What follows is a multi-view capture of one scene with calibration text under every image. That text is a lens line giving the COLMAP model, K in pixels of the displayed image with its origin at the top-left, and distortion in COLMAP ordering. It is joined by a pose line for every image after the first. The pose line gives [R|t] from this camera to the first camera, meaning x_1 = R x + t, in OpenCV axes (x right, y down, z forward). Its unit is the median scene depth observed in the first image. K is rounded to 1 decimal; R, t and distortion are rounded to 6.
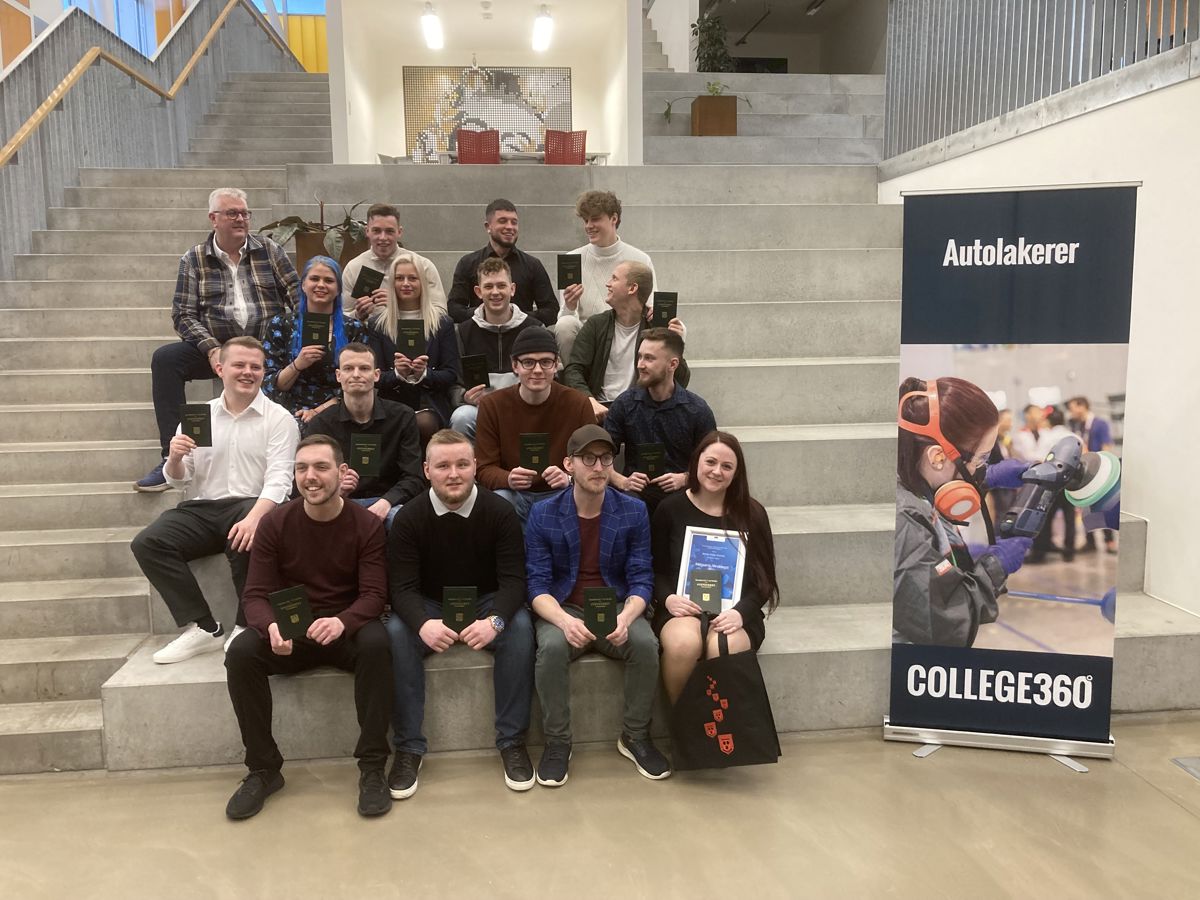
lens RADIAL K [[968.9, 0, 600.1], [0, 968.9, 452.5], [0, 0, 1]] dist [0.017952, -0.011330]
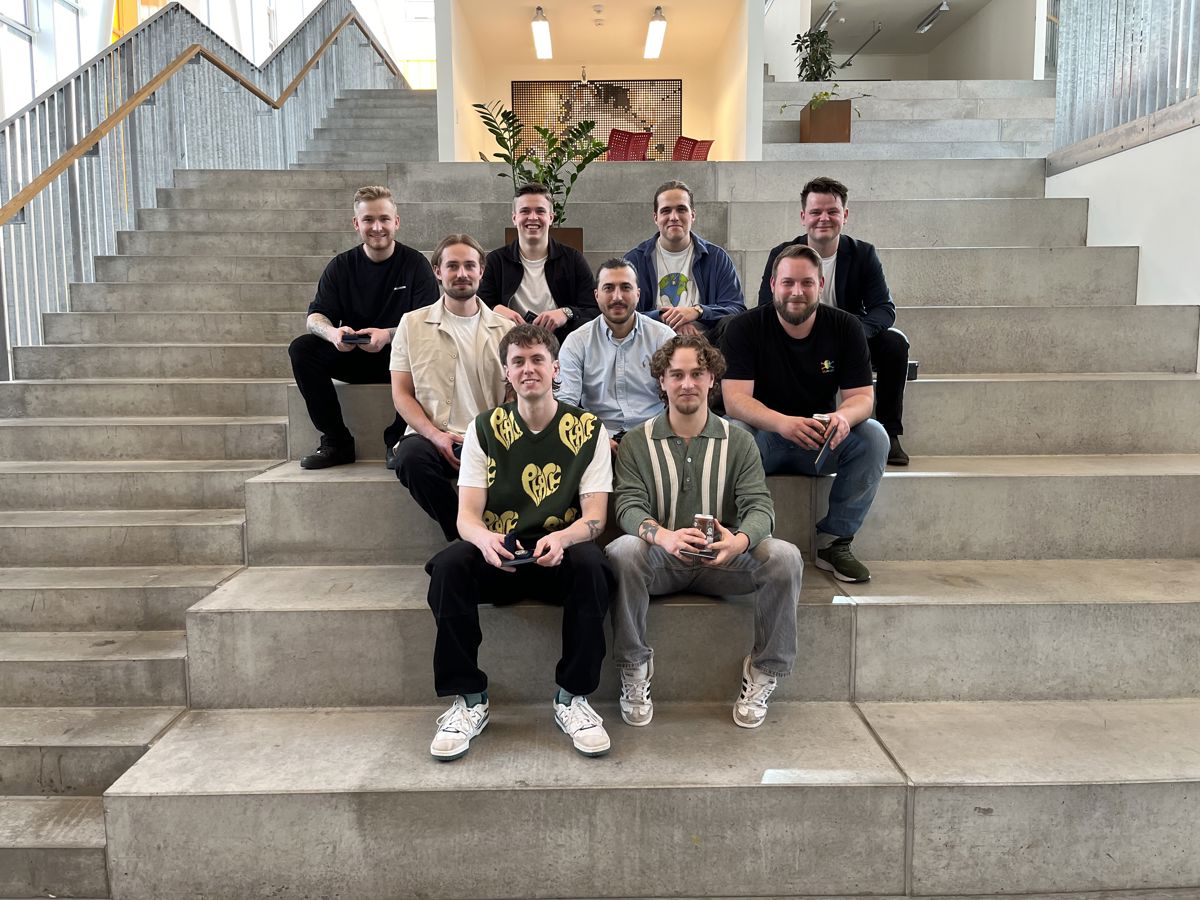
lens RADIAL K [[896.4, 0, 600.3], [0, 896.4, 450.0], [0, 0, 1]] dist [0.049812, -0.064114]
pose [[0.995548, 0.016976, -0.092711, -0.040644], [-0.018922, 0.999618, -0.020144, -0.010286], [0.092334, 0.021808, 0.995489, 0.193583]]
